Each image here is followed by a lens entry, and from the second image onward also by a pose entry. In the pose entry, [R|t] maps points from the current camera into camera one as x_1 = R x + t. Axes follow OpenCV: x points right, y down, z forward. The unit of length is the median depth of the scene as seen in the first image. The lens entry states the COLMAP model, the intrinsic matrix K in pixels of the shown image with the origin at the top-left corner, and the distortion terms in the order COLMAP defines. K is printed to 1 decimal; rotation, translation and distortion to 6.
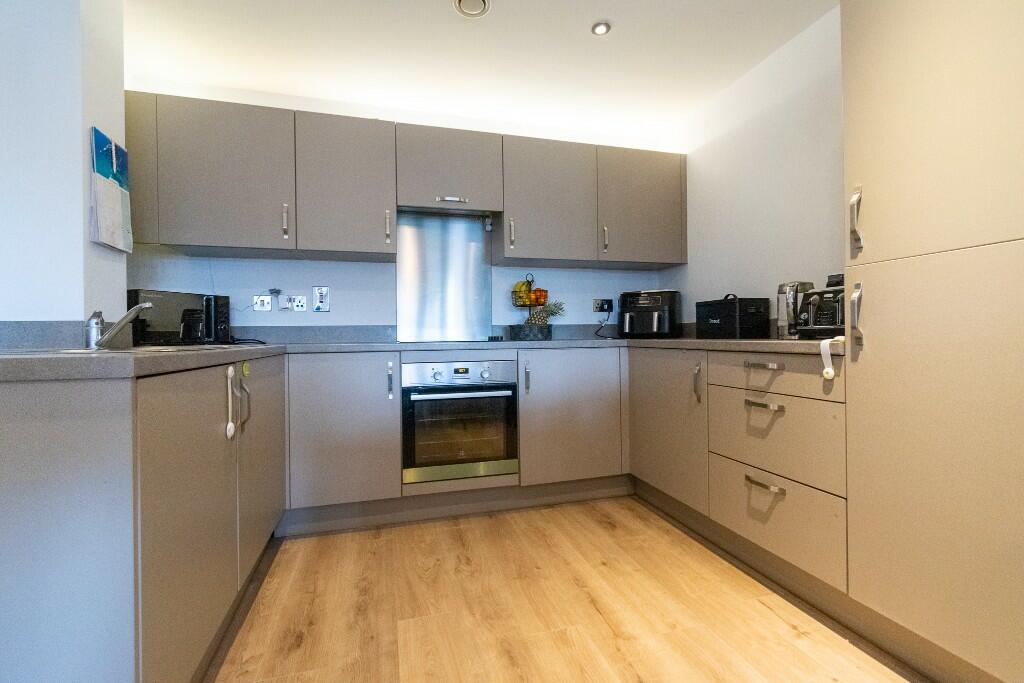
lens RADIAL K [[440.9, 0, 516.2], [0, 440.9, 337.8], [0, 0, 1]] dist [-0.000176, -0.000039]
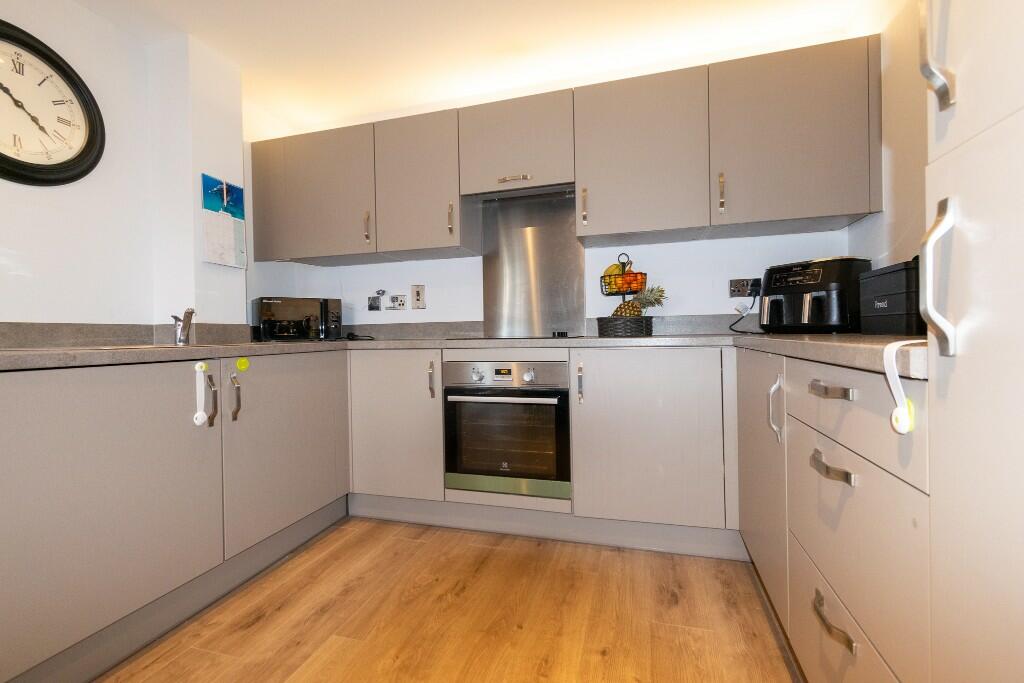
lens RADIAL K [[444.5, 0, 517.7], [0, 444.5, 339.7], [0, 0, 1]] dist [-0.000688, 0.000028]
pose [[0.850604, 0.003074, -0.525798, 0.361541], [0.006259, 0.999853, 0.015970, -0.003171], [0.525770, -0.016874, 0.850459, 0.258294]]
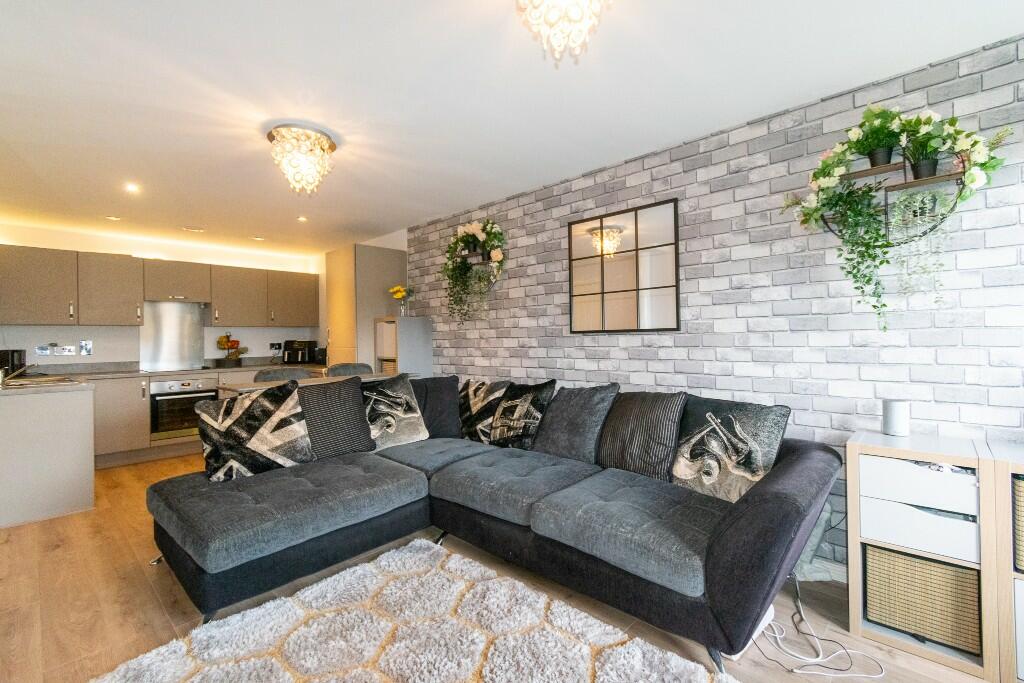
lens RADIAL K [[444.5, 0, 517.7], [0, 444.5, 339.7], [0, 0, 1]] dist [-0.000688, 0.000028]
pose [[0.848657, 0.001427, 0.528942, 0.095210], [0.001570, 0.999985, -0.005216, -0.124270], [-0.528942, 0.005257, 0.848642, -1.621050]]
